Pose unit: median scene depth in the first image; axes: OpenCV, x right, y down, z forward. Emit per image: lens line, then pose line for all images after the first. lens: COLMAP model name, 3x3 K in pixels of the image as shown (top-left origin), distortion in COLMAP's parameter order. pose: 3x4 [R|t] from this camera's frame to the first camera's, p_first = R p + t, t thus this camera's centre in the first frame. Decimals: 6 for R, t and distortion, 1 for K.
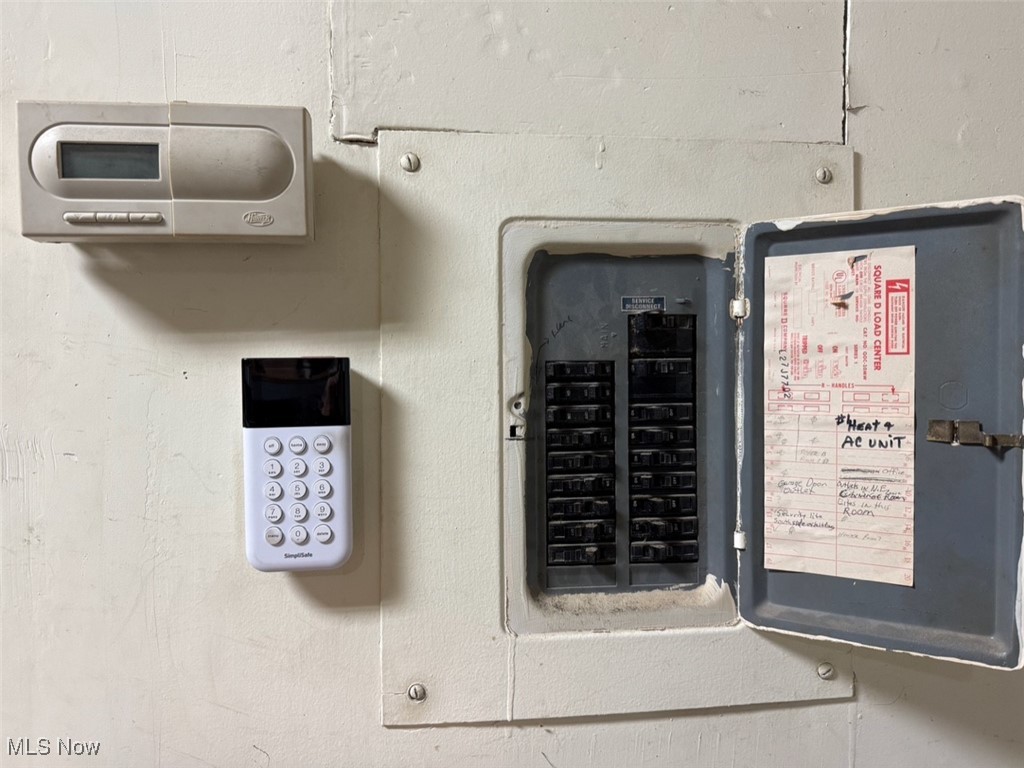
lens RADIAL K [[707.9, 0, 510.1], [0, 707.9, 382.0], [0, 0, 1]] dist [0.111380, -0.177416]
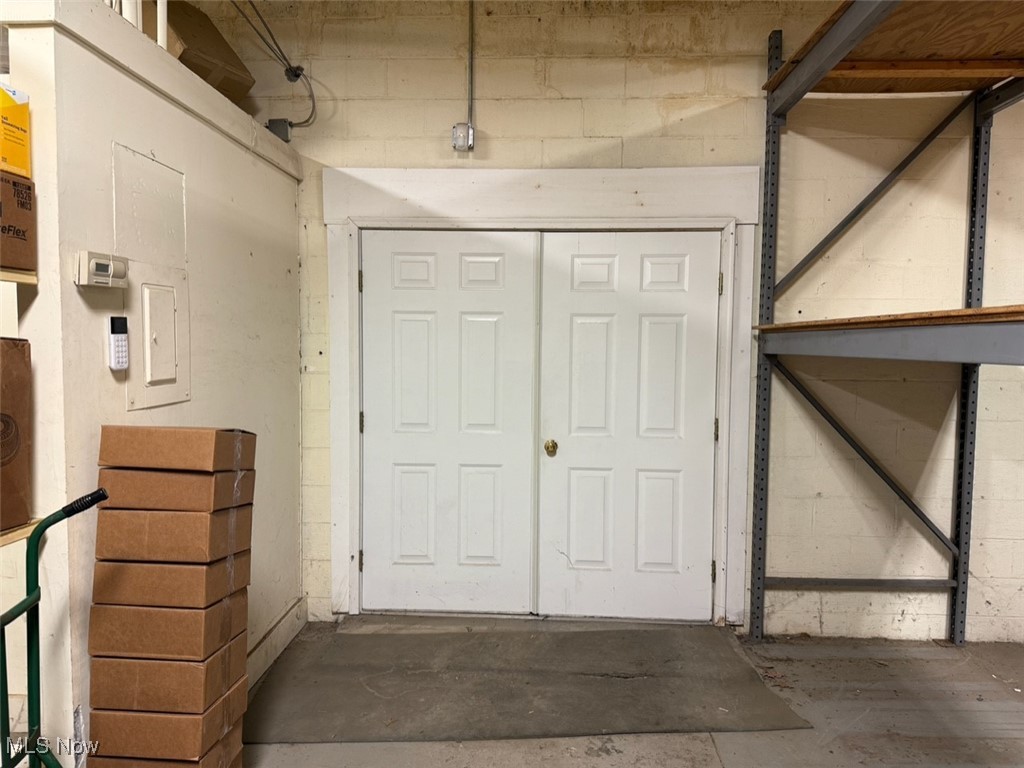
lens RADIAL K [[707.9, 0, 510.1], [0, 707.9, 382.0], [0, 0, 1]] dist [0.111380, -0.177416]
pose [[0.156551, -0.061494, 0.985754, -3.961883], [0.001989, 0.998077, 0.061947, 0.084616], [-0.987668, -0.007737, 0.156372, -1.794698]]
